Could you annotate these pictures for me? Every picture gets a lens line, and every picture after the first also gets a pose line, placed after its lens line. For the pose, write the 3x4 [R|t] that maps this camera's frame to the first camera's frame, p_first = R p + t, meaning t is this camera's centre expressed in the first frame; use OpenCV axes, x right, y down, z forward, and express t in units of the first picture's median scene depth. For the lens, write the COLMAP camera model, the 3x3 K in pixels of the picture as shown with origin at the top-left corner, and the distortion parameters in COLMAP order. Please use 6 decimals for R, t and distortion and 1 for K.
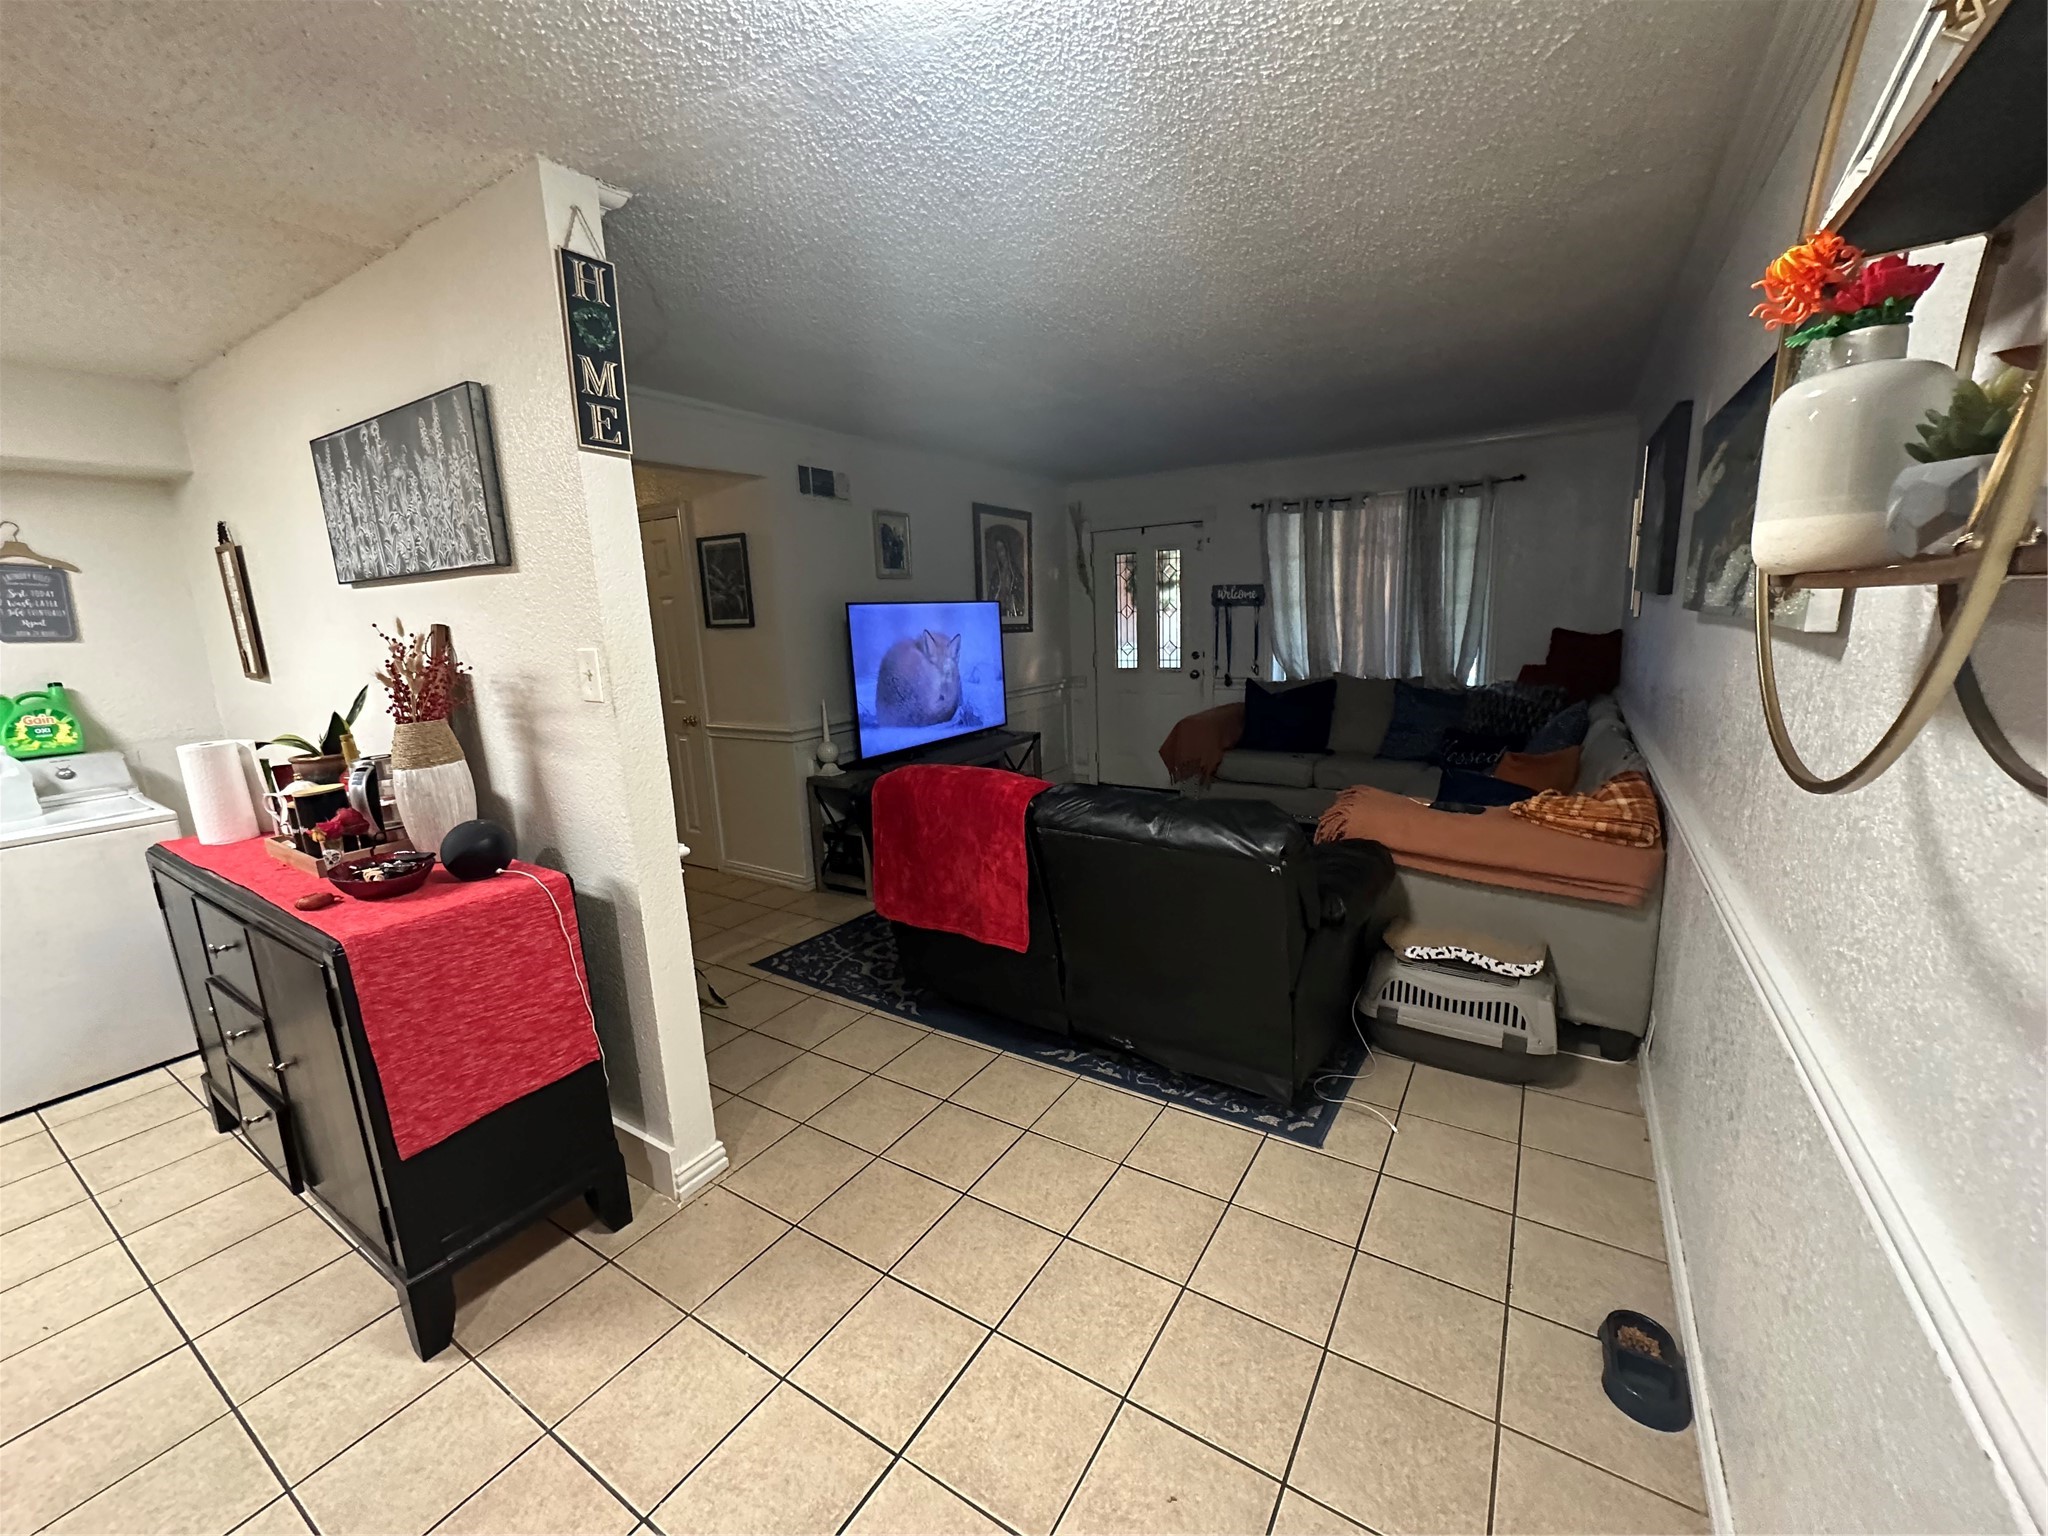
lens RADIAL K [[821.9, 0, 1027.0], [0, 821.9, 772.9], [0, 0, 1]] dist [-0.002236, -0.000155]
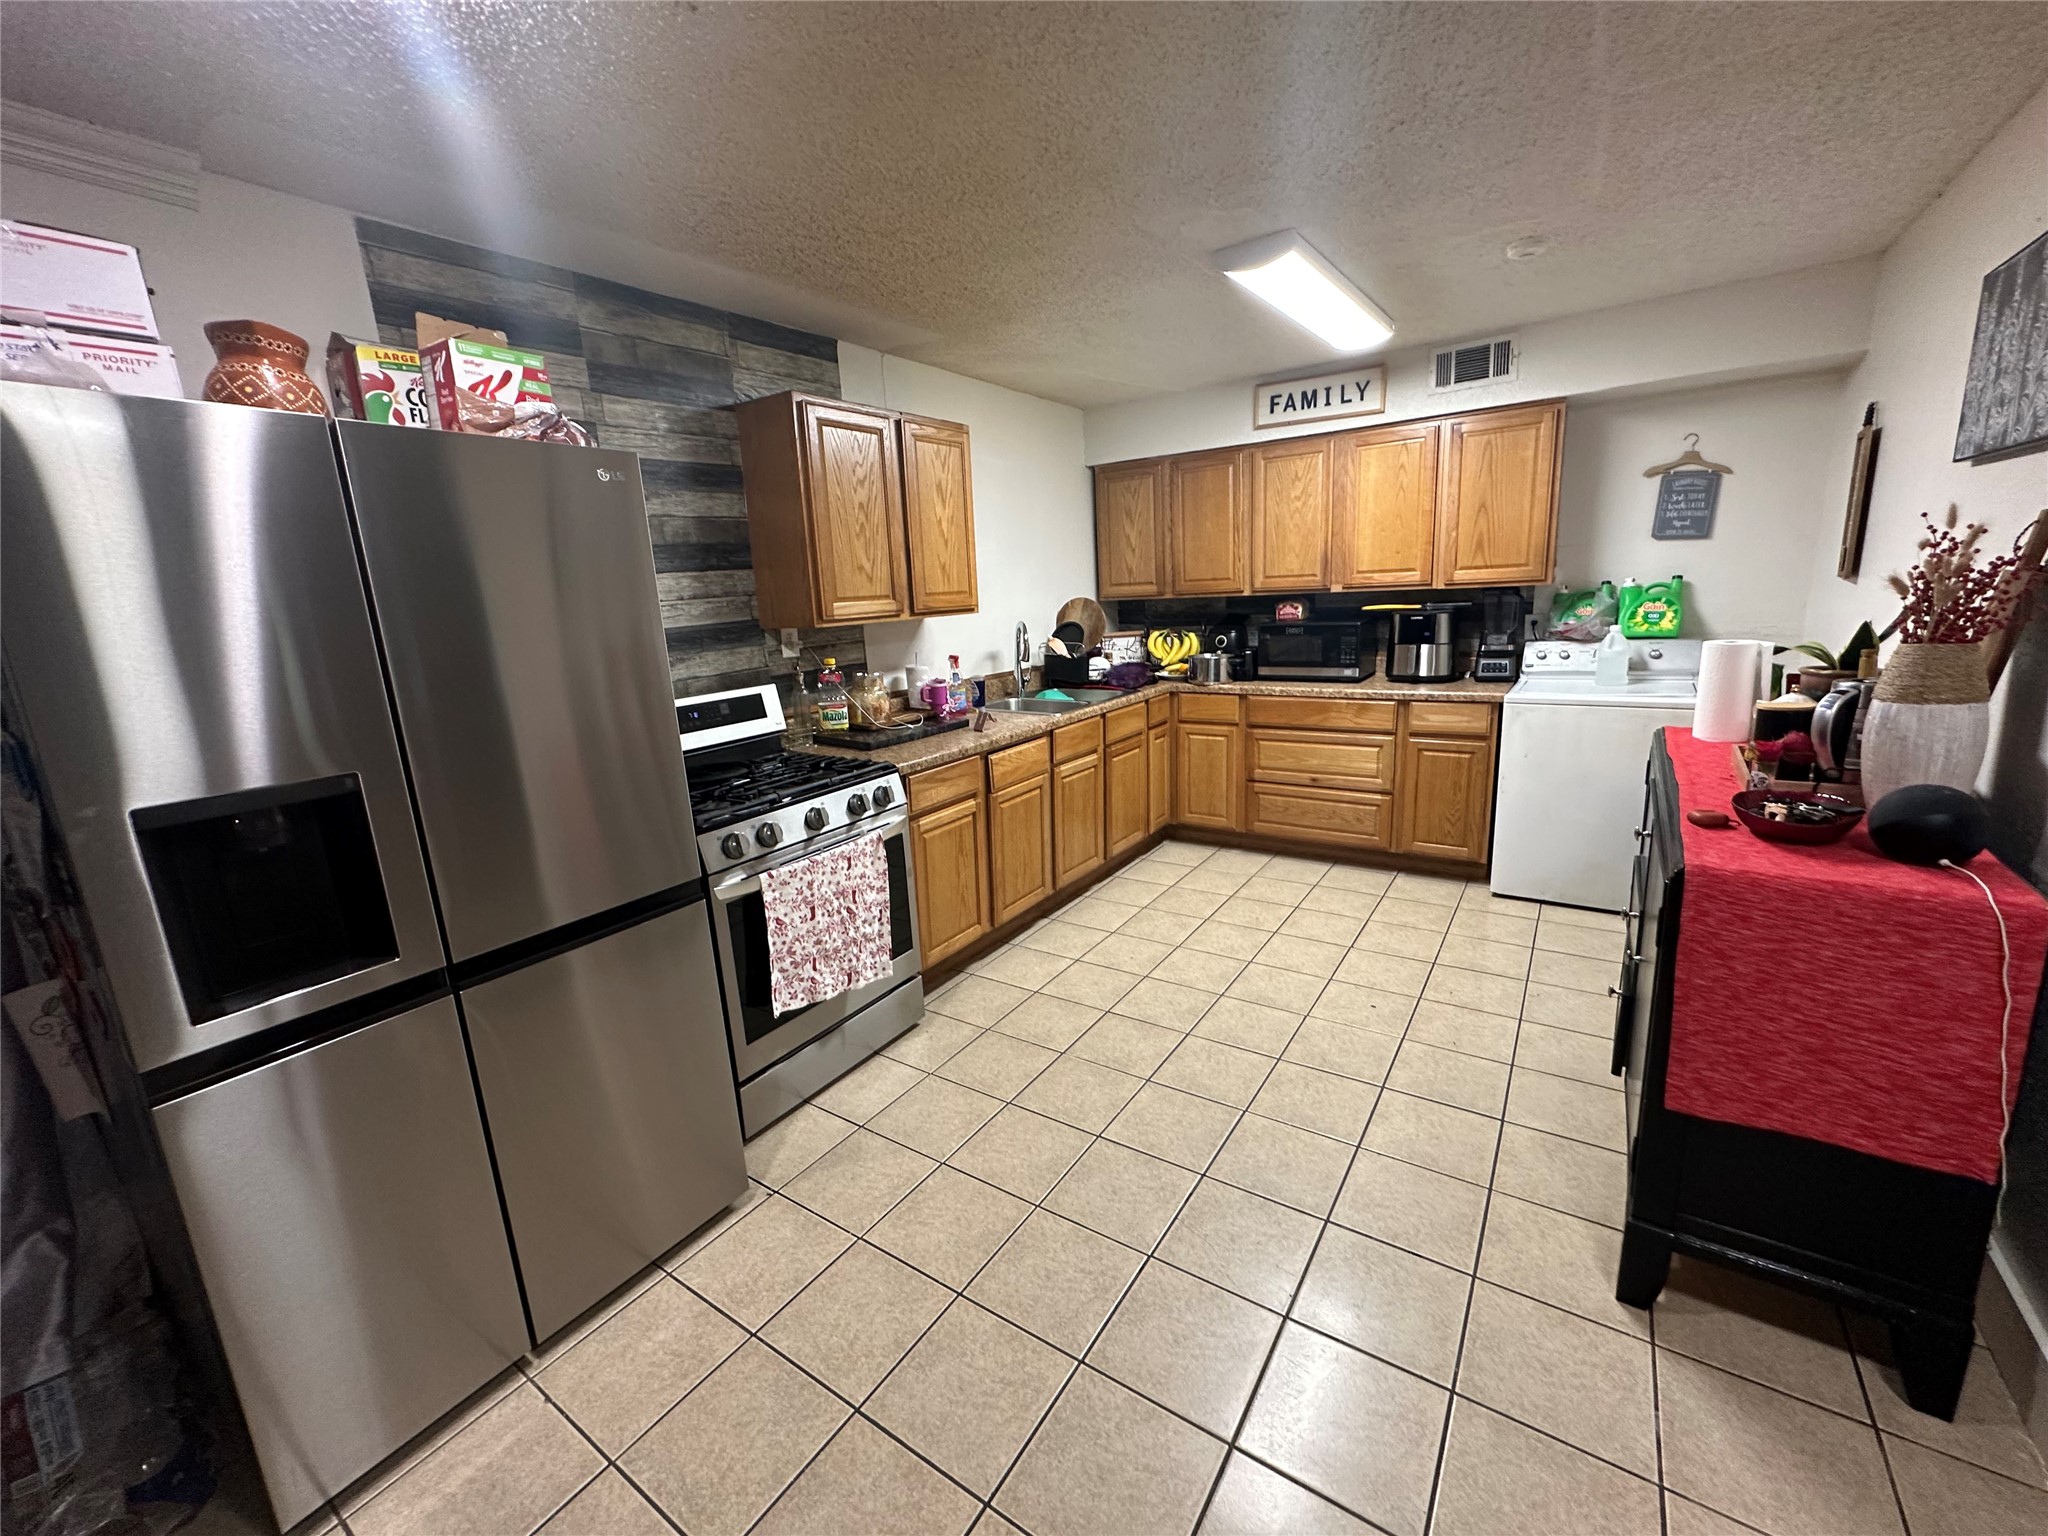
lens RADIAL K [[821.9, 0, 1026.0], [0, 821.9, 765.5], [0, 0, 1]] dist [-0.002236, -0.000155]
pose [[-0.040576, 0.255658, -0.965915, 0.061725], [-0.143540, 0.955193, 0.258850, -0.032608], [0.988812, 0.149150, -0.002061, 0.198119]]
